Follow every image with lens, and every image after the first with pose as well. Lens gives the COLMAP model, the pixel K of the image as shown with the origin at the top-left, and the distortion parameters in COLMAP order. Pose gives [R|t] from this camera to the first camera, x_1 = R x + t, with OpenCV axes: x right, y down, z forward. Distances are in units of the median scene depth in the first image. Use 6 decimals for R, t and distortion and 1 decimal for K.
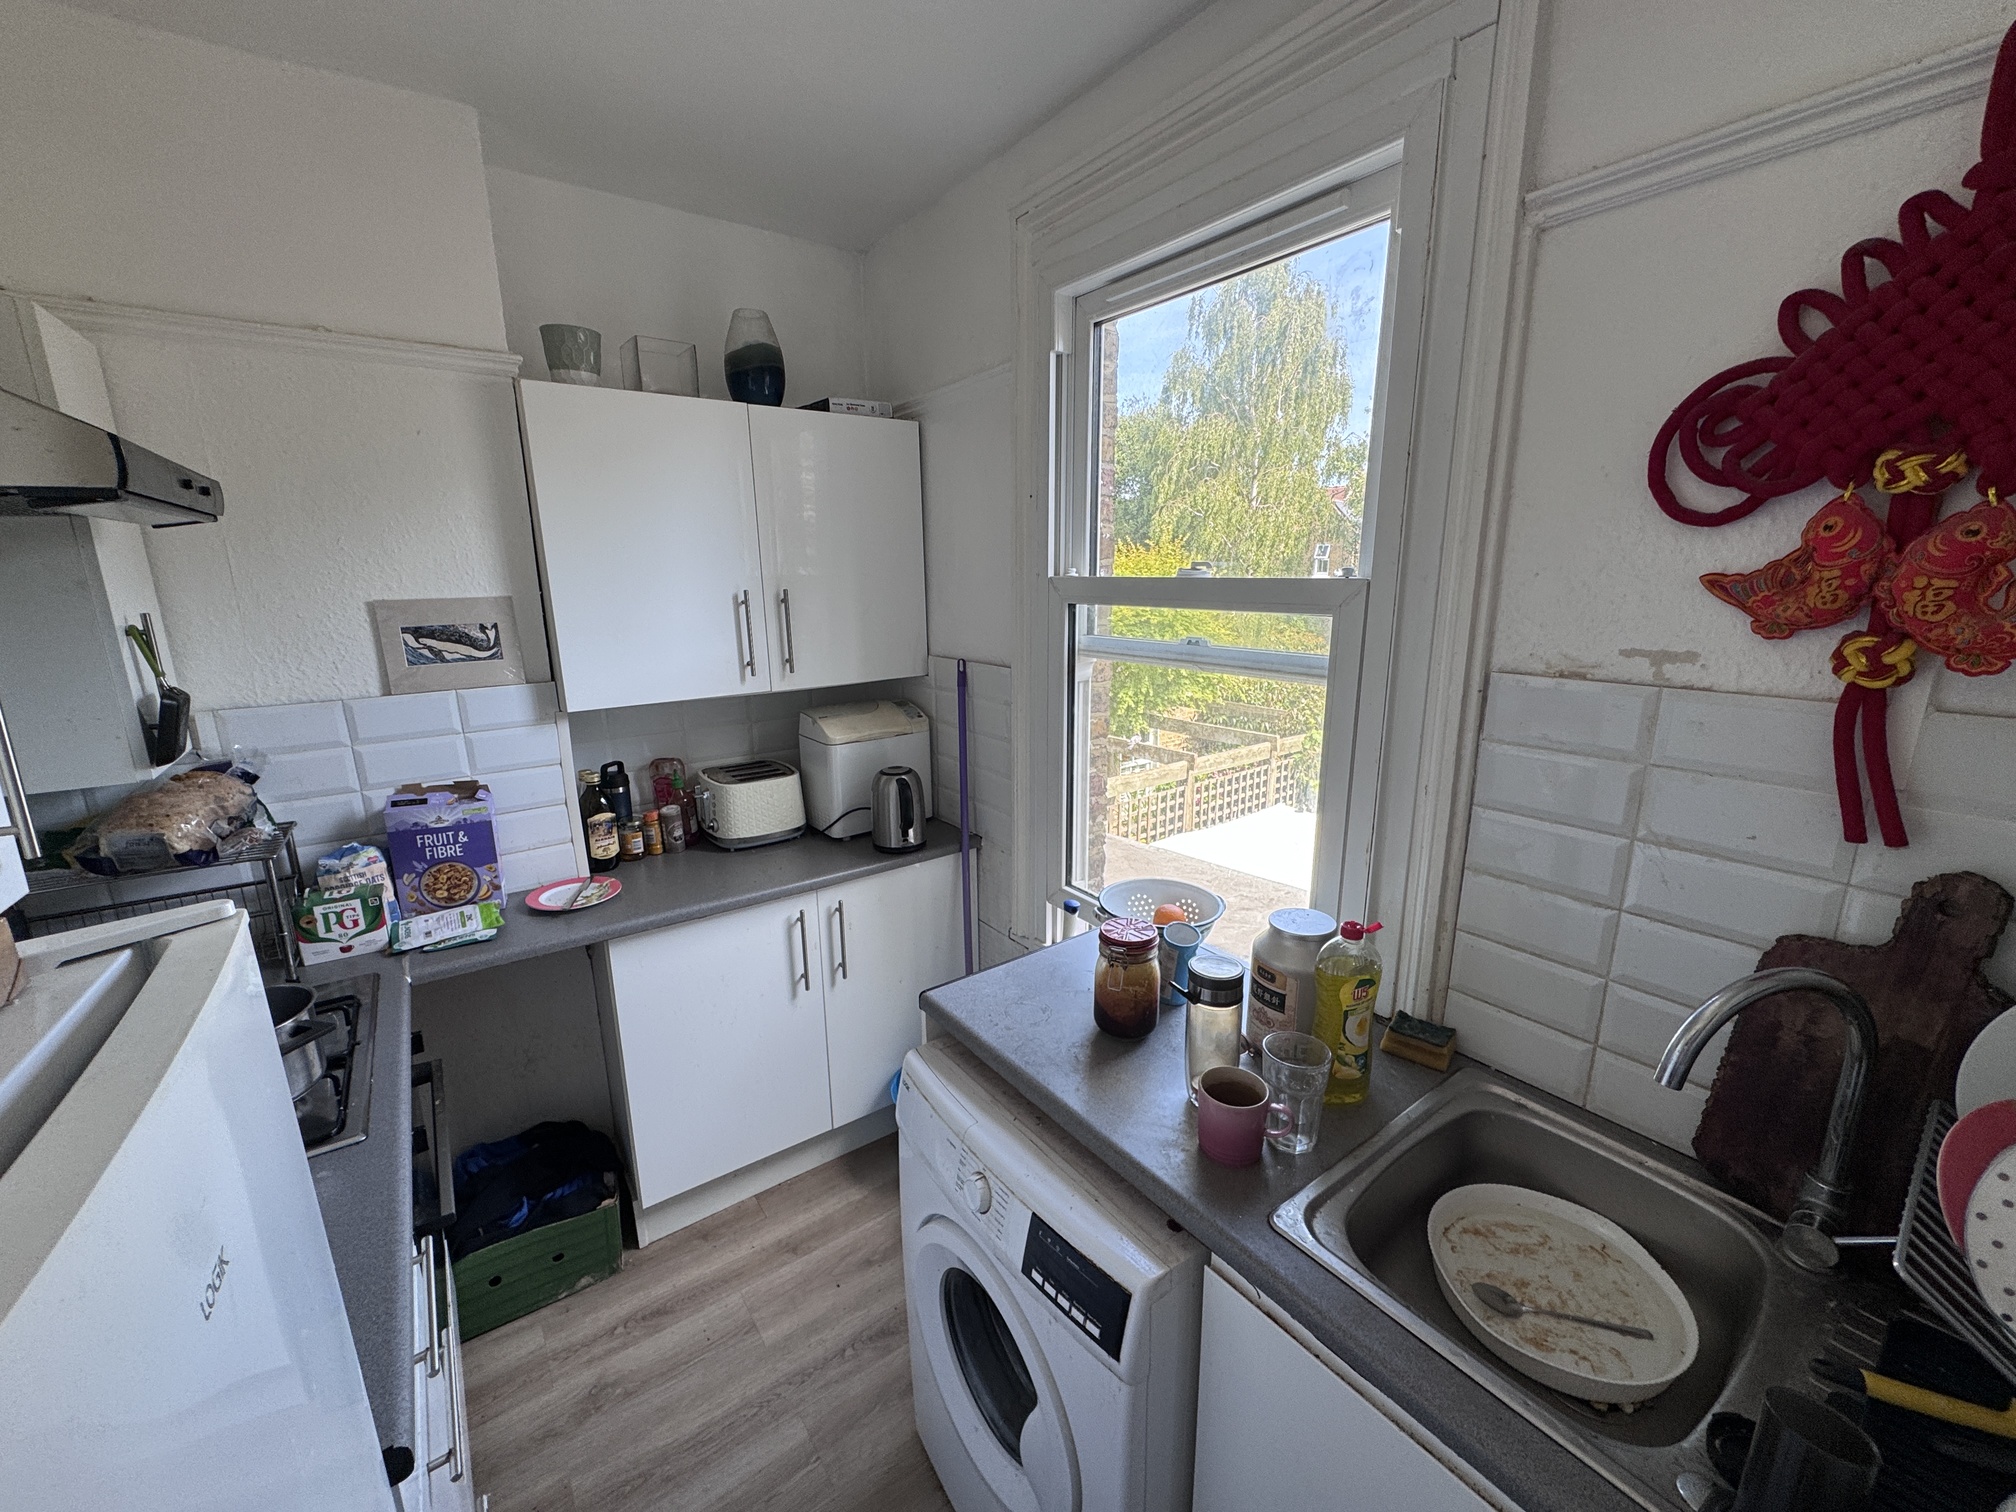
lens RADIAL K [[802.0, 0, 1005.5], [0, 802.0, 756.1], [0, 0, 1]] dist [-0.001755, 0.000458]
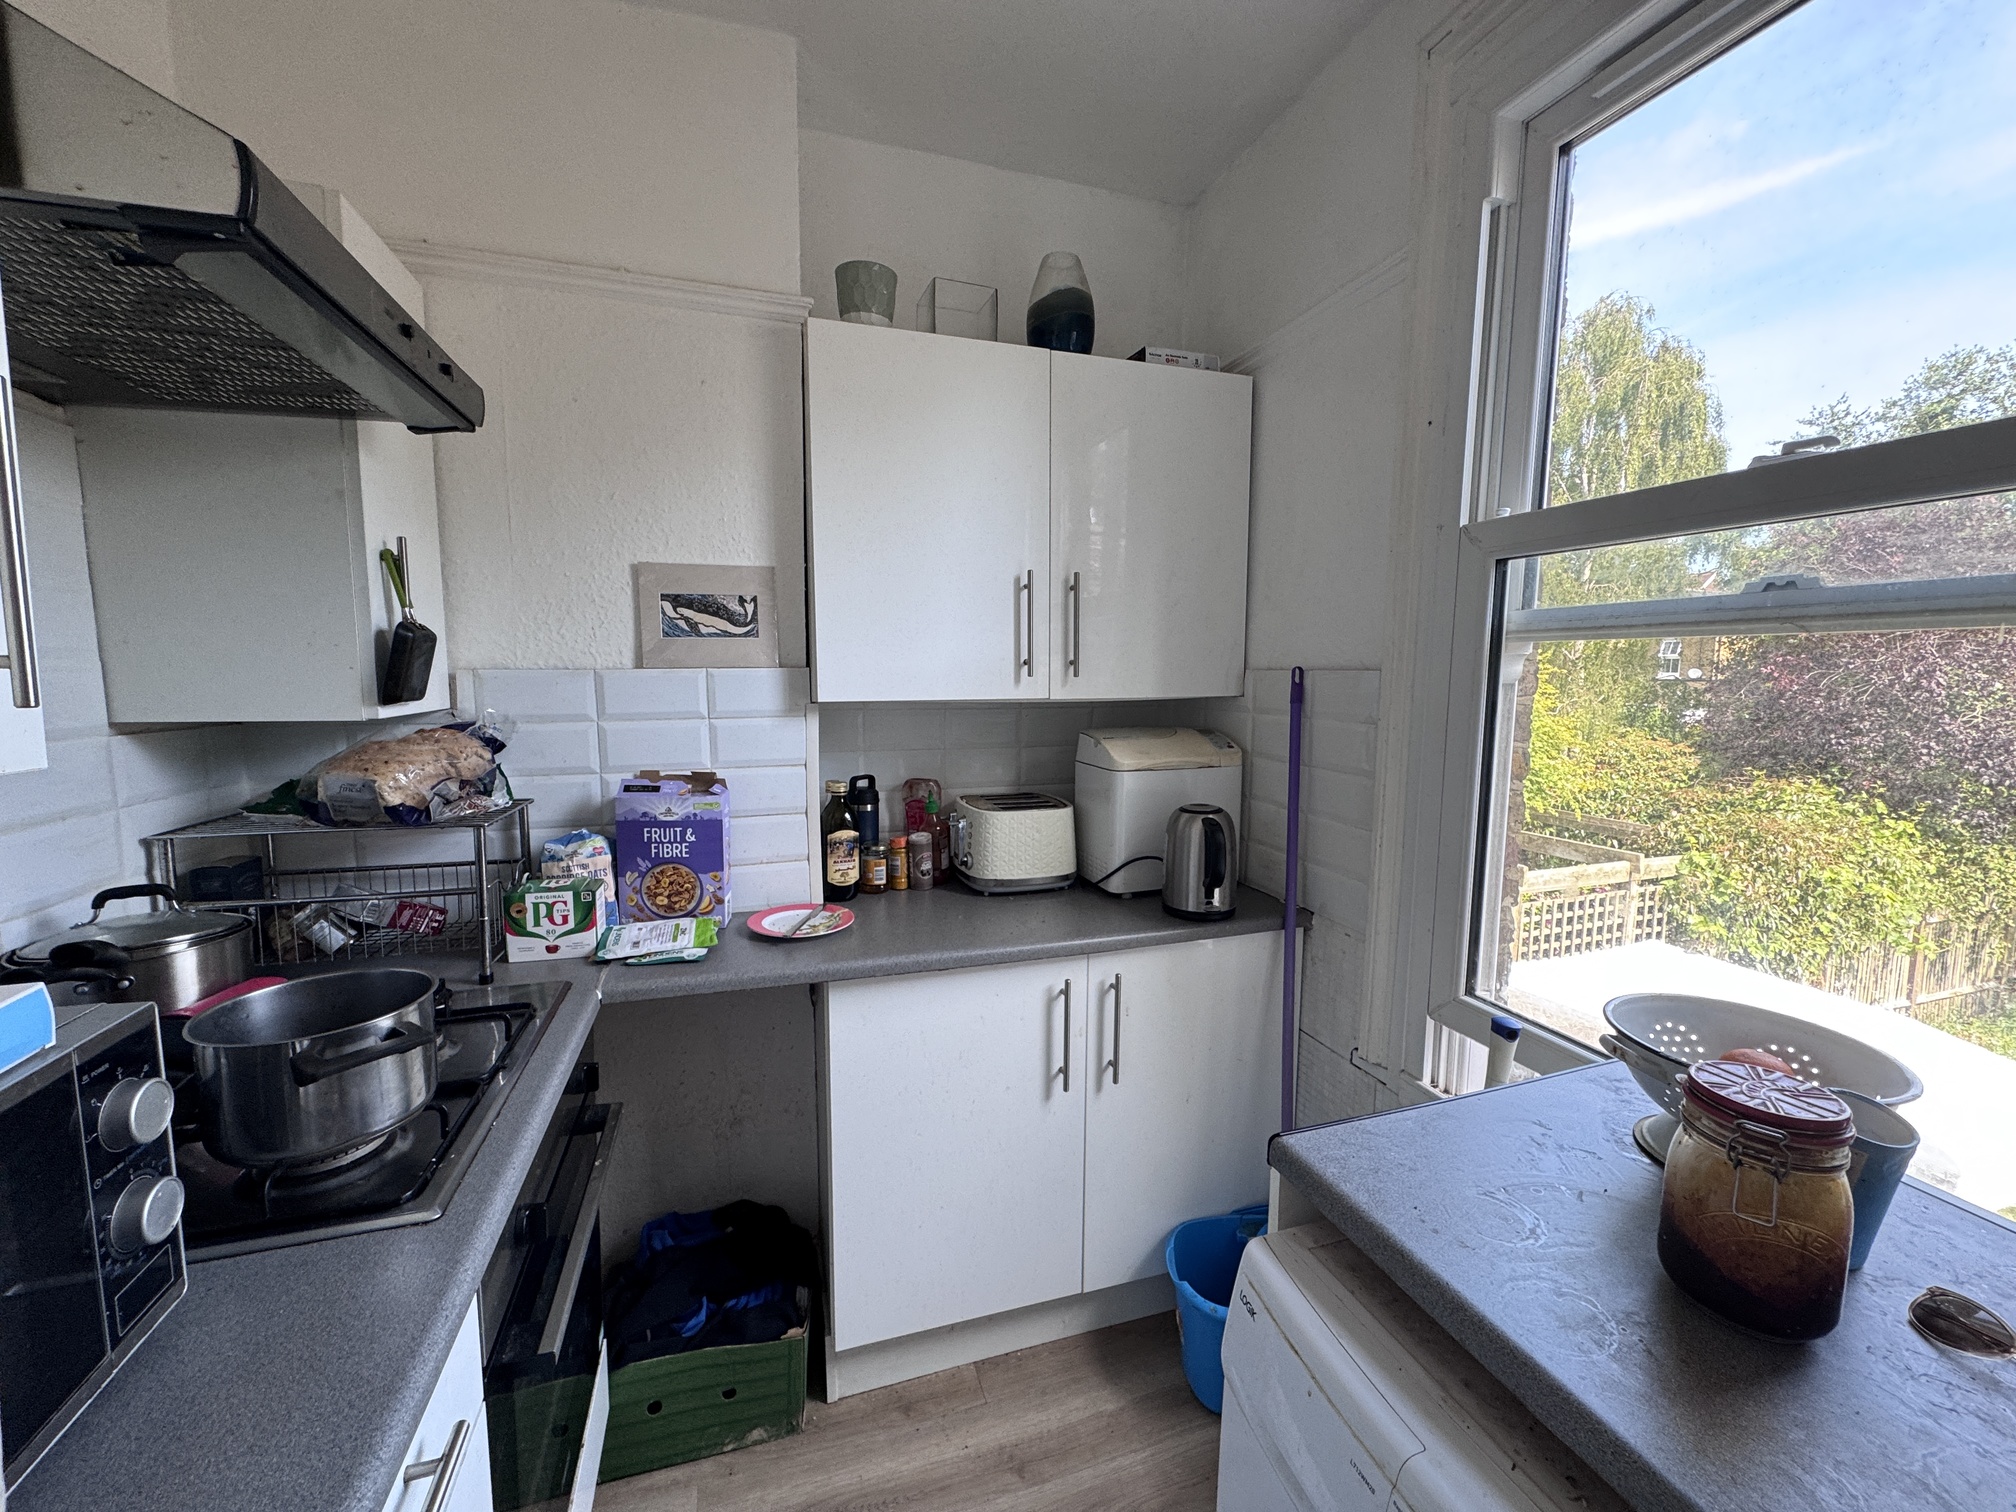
lens RADIAL K [[802.0, 0, 1009.0], [0, 802.0, 753.4], [0, 0, 1]] dist [-0.001755, 0.000458]
pose [[0.951096, 0.047601, -0.305205, -0.092095], [-0.084165, 0.990606, -0.107780, 0.071866], [0.297207, 0.128197, 0.946168, 0.261132]]
